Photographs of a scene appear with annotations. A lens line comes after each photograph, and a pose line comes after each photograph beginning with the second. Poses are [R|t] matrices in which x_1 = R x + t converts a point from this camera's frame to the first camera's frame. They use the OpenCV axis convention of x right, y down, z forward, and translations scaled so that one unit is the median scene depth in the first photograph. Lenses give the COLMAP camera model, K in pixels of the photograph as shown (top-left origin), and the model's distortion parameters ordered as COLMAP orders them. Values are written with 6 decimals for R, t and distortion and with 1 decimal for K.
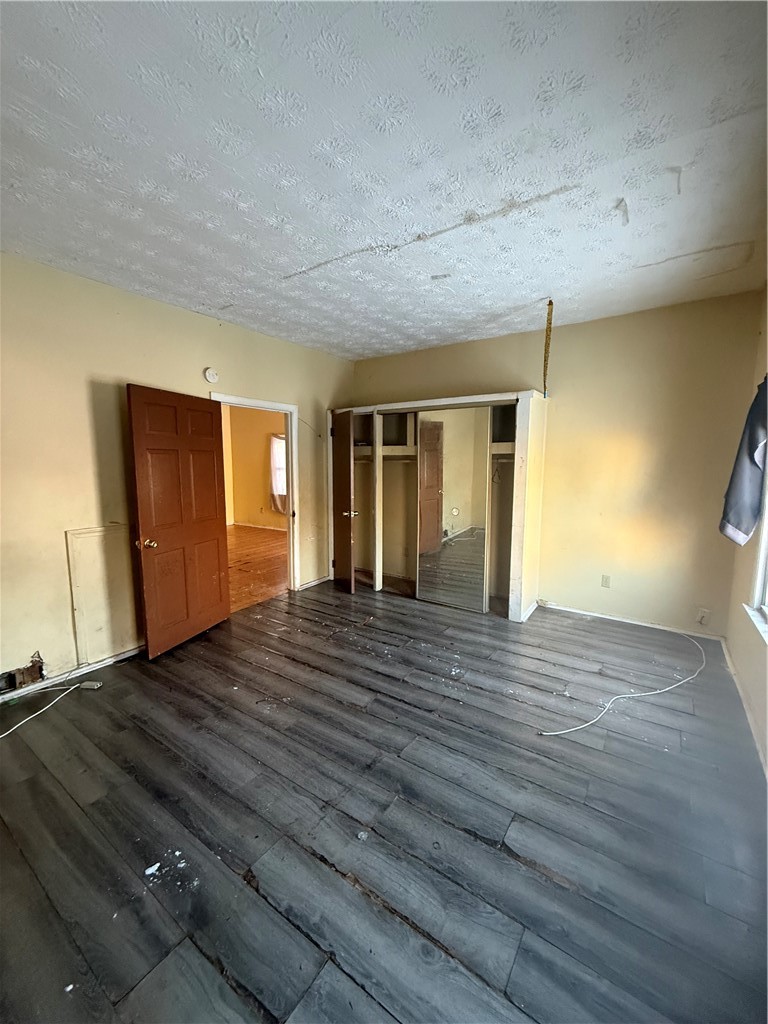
lens RADIAL K [[409.4, 0, 385.1], [0, 409.4, 511.9], [0, 0, 1]] dist [0.002107, -0.000436]
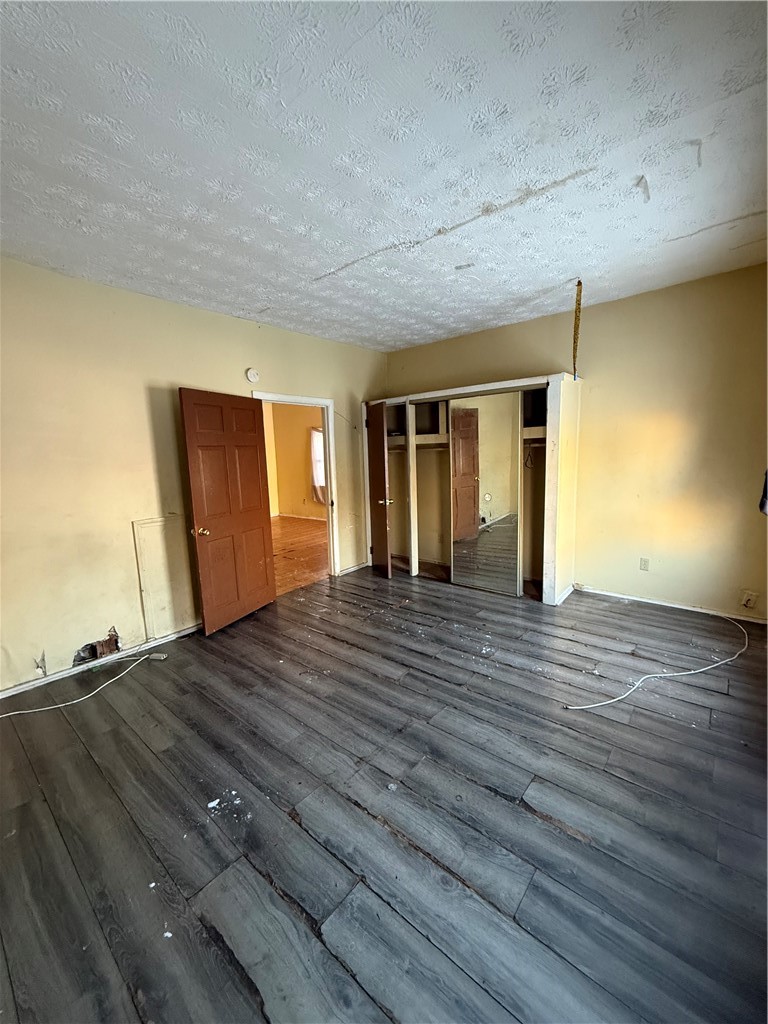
lens RADIAL K [[409.4, 0, 385.0], [0, 409.4, 512.5], [0, 0, 1]] dist [0.002107, -0.000436]
pose [[0.994458, -0.018897, -0.103426, 0.035521], [0.021533, 0.999470, 0.024428, 0.011081], [0.102910, -0.026520, 0.994337, -0.058442]]
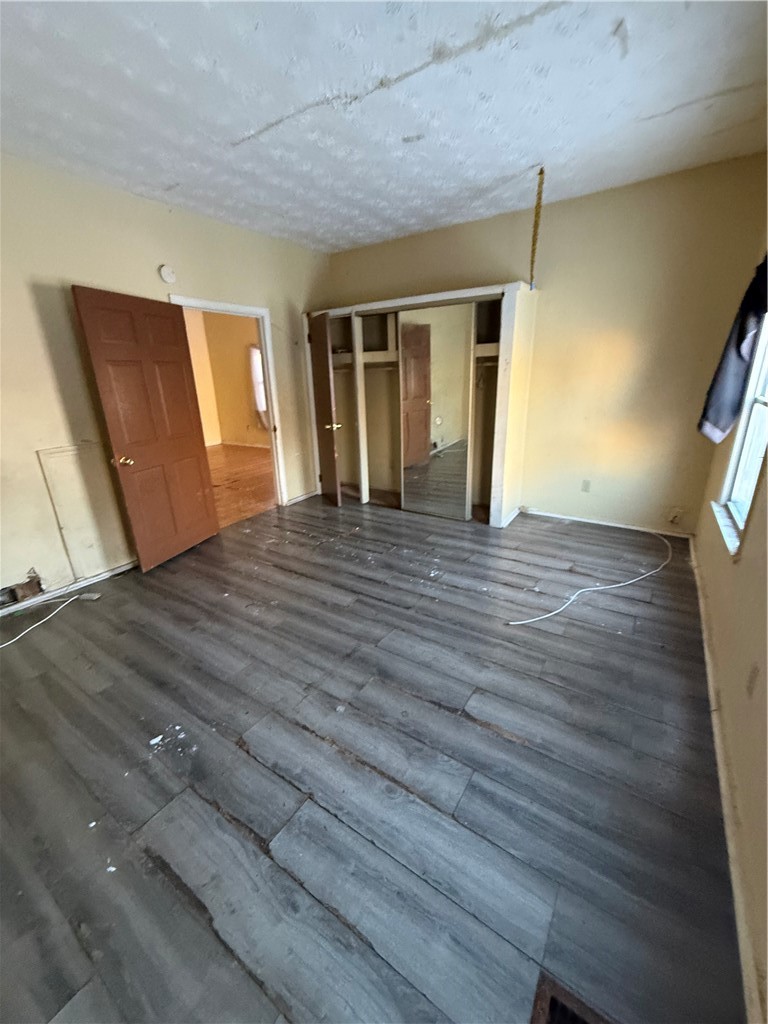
lens RADIAL K [[409.4, 0, 385.7], [0, 409.4, 512.1], [0, 0, 1]] dist [0.002107, -0.000436]
pose [[0.999498, -0.031262, 0.005196, 0.053420], [0.029578, 0.979115, 0.201144, 0.021249], [-0.011375, -0.200890, 0.979548, -0.001663]]
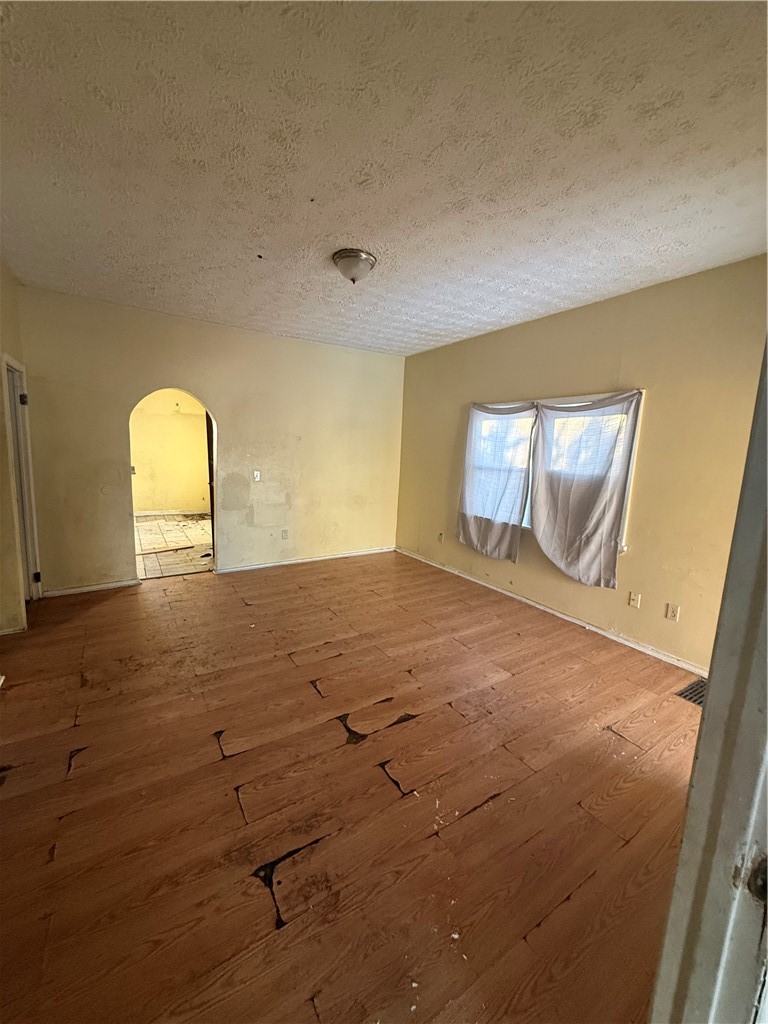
lens RADIAL K [[409.4, 0, 383.2], [0, 409.4, 510.7], [0, 0, 1]] dist [0.002107, -0.000436]
pose [[0.918811, 0.096305, -0.382770, -0.525468], [-0.089222, 0.995352, 0.036259, -0.184904], [0.384482, 0.000836, 0.923132, 1.443436]]
